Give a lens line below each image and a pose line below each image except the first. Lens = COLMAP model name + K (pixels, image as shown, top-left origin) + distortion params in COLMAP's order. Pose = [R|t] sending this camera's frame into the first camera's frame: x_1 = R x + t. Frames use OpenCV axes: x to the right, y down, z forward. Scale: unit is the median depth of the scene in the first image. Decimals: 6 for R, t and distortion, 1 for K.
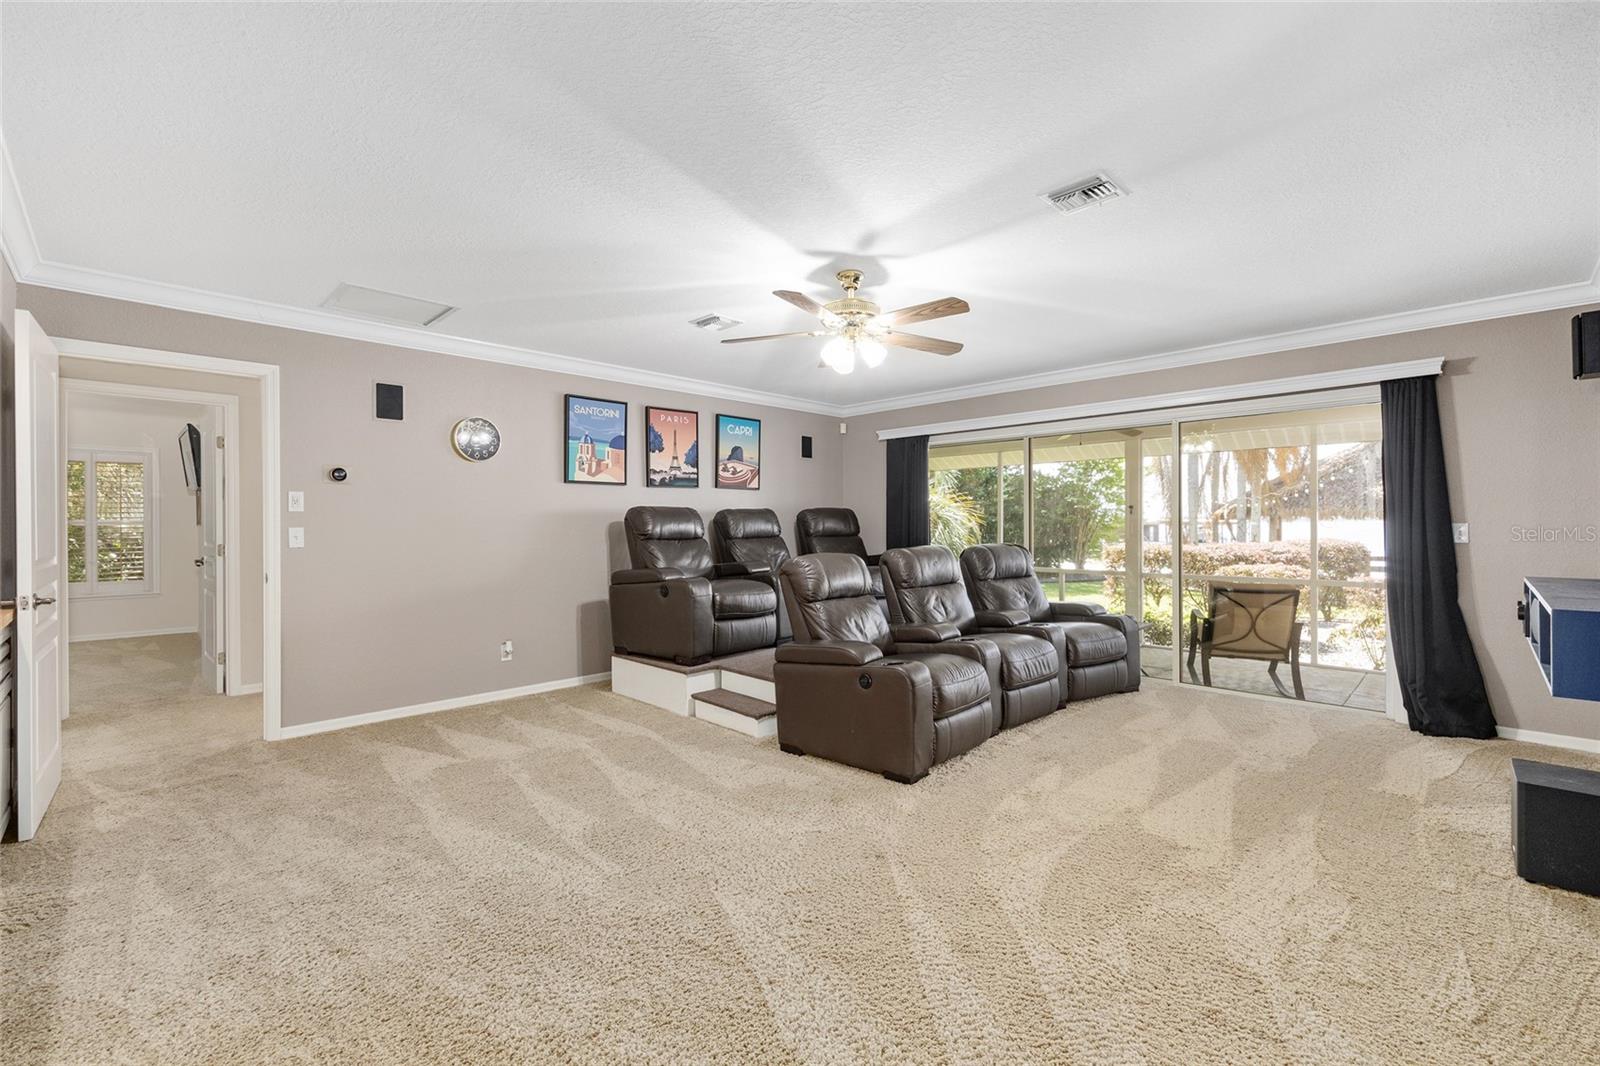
lens RADIAL K [[656.0, 0, 803.8], [0, 656.0, 530.6], [0, 0, 1]] dist [-0.002261, -0.000087]
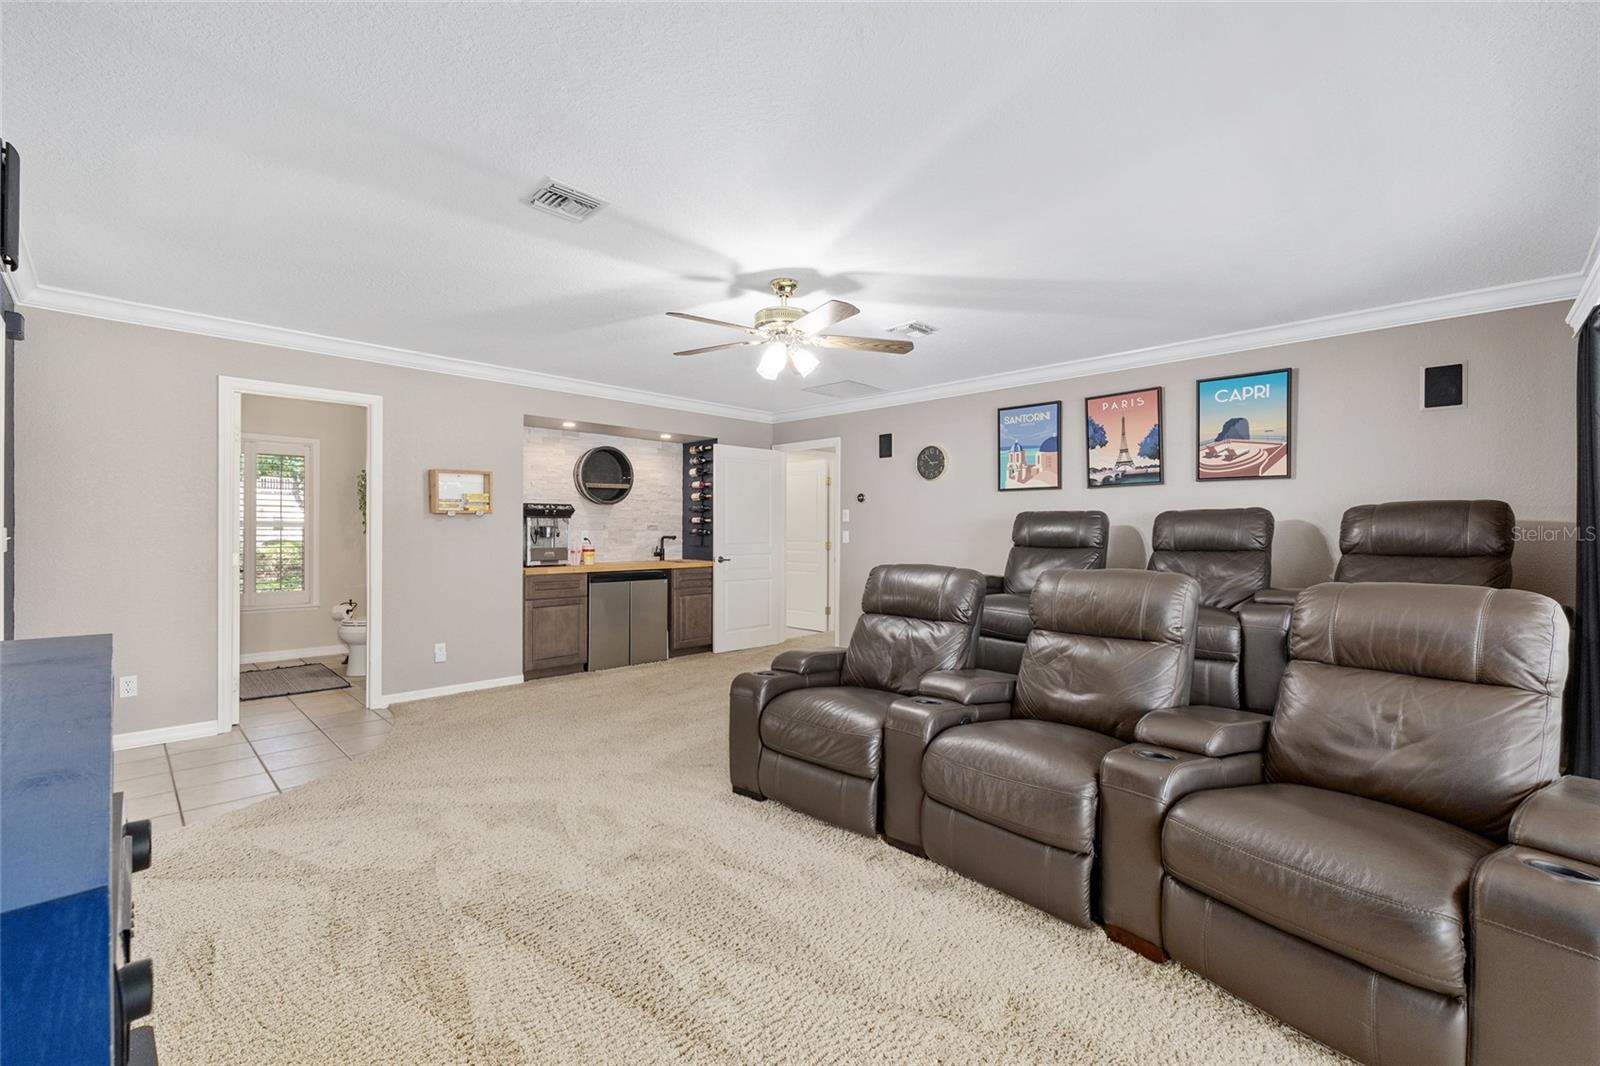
lens RADIAL K [[656.0, 0, 803.8], [0, 656.0, 530.6], [0, 0, 1]] dist [-0.002261, -0.000087]
pose [[0.037184, 0.002728, -0.999305, 0.638677], [-0.016518, 0.999861, 0.002115, -0.005306], [0.999172, 0.016428, 0.037224, 0.587810]]
